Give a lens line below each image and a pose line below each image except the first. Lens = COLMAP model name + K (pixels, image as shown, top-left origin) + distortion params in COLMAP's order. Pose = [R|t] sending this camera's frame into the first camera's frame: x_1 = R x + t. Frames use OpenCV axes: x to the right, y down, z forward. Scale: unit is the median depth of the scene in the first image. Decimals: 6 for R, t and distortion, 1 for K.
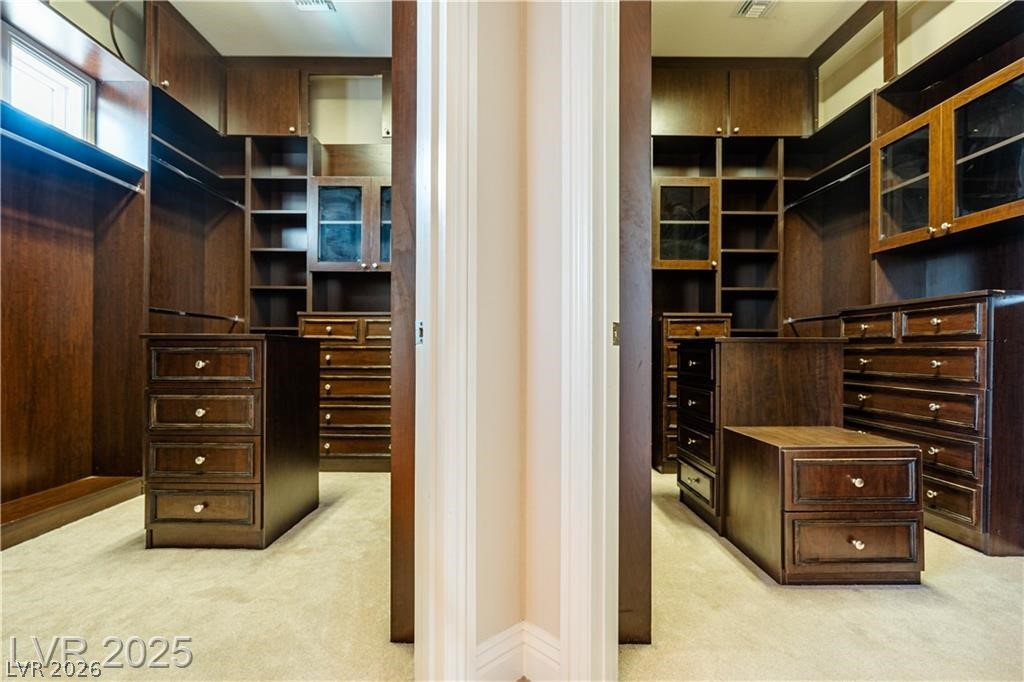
lens RADIAL K [[483.2, 0, 509.8], [0, 483.2, 343.9], [0, 0, 1]] dist [0.000669, -0.000031]
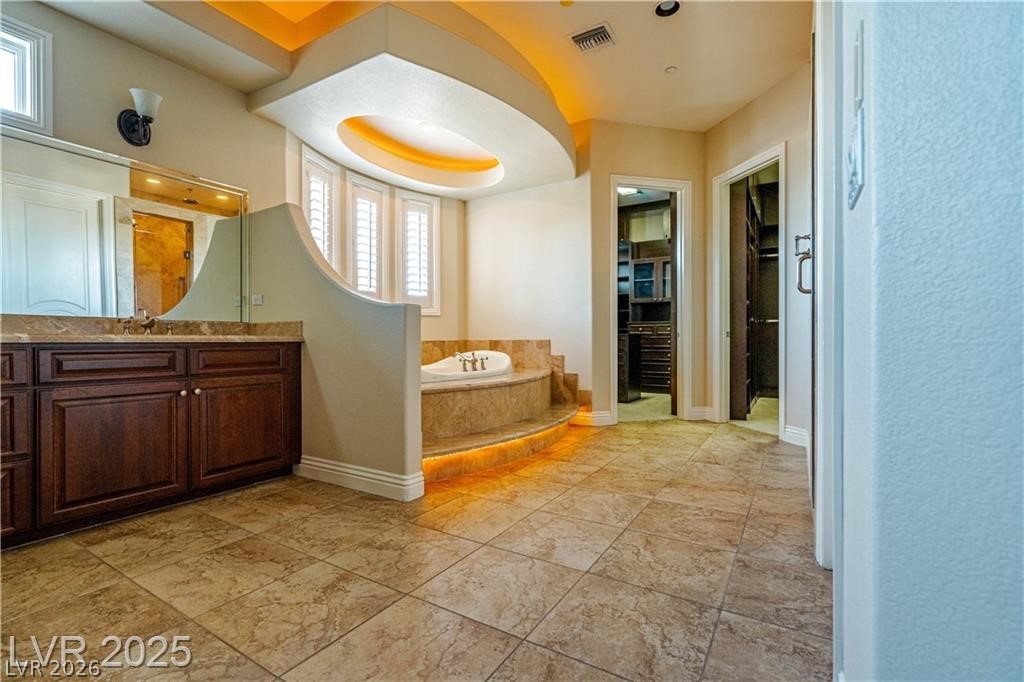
lens RADIAL K [[483.2, 0, 507.7], [0, 483.2, 339.7], [0, 0, 1]] dist [0.000669, -0.000031]
pose [[0.845306, -0.015273, -0.534063, 0.278195], [0.020440, 0.999784, 0.003761, -0.005851], [0.533891, -0.014095, 0.845436, -1.139277]]
